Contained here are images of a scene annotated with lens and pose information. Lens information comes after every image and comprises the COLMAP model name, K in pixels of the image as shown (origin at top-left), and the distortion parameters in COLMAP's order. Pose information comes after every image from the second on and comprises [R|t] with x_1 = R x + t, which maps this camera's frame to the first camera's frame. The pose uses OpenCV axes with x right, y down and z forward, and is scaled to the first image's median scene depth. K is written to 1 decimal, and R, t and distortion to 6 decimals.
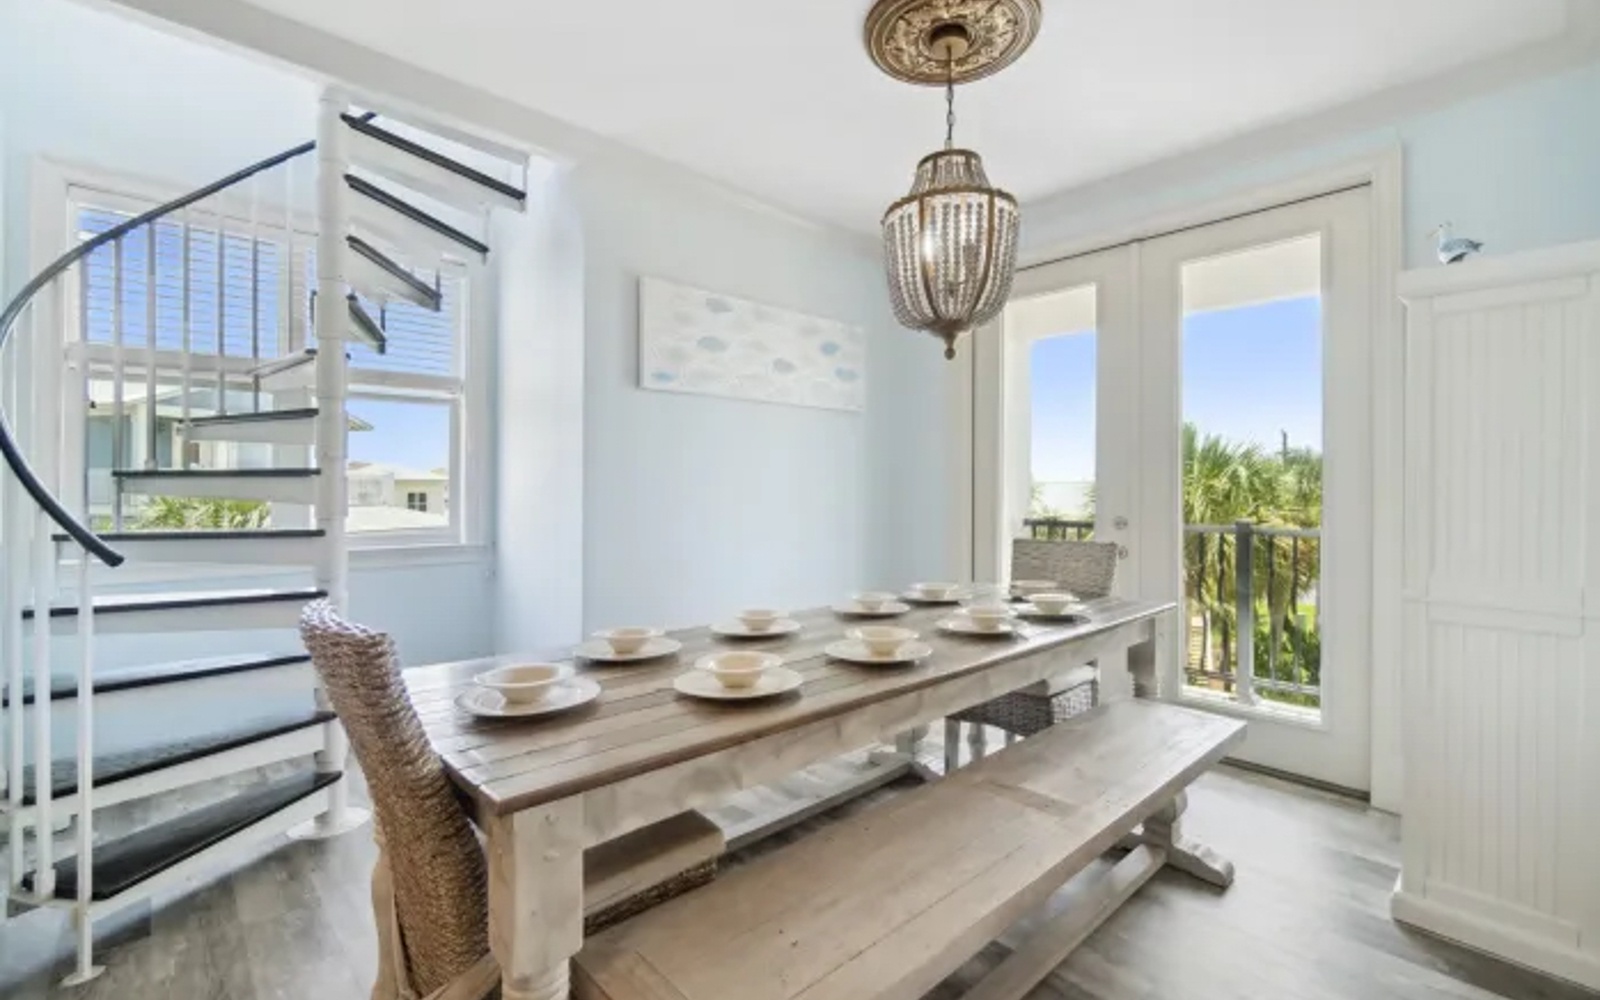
lens RADIAL K [[709.5, 0, 802.4], [0, 709.5, 505.5], [0, 0, 1]] dist [-0.012105, 0.007285]
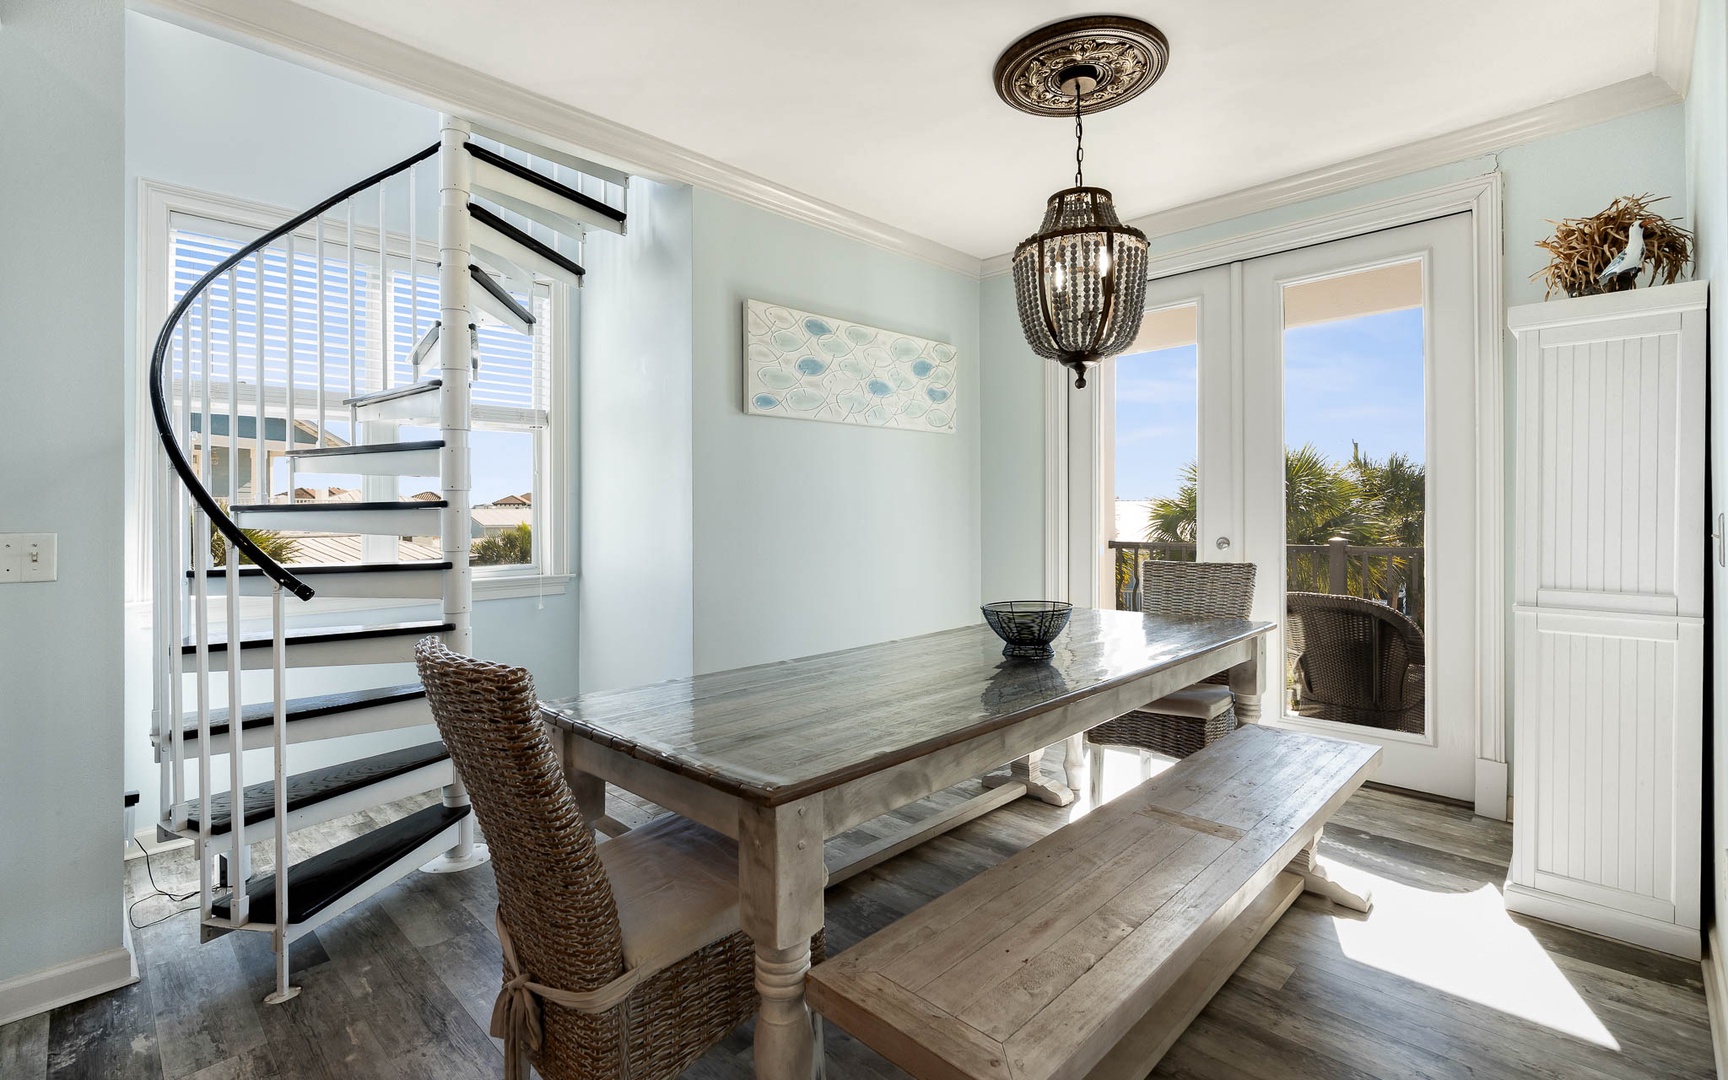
lens RADIAL K [[786.1, 0, 862.0], [0, 786.1, 533.8], [0, 0, 1]] dist [-0.001427, 0.000235]
pose [[0.999243, -0.014066, 0.036265, -0.141778], [0.013837, 0.999883, 0.006585, -0.005013], [-0.036354, -0.006078, 0.999320, -0.124404]]
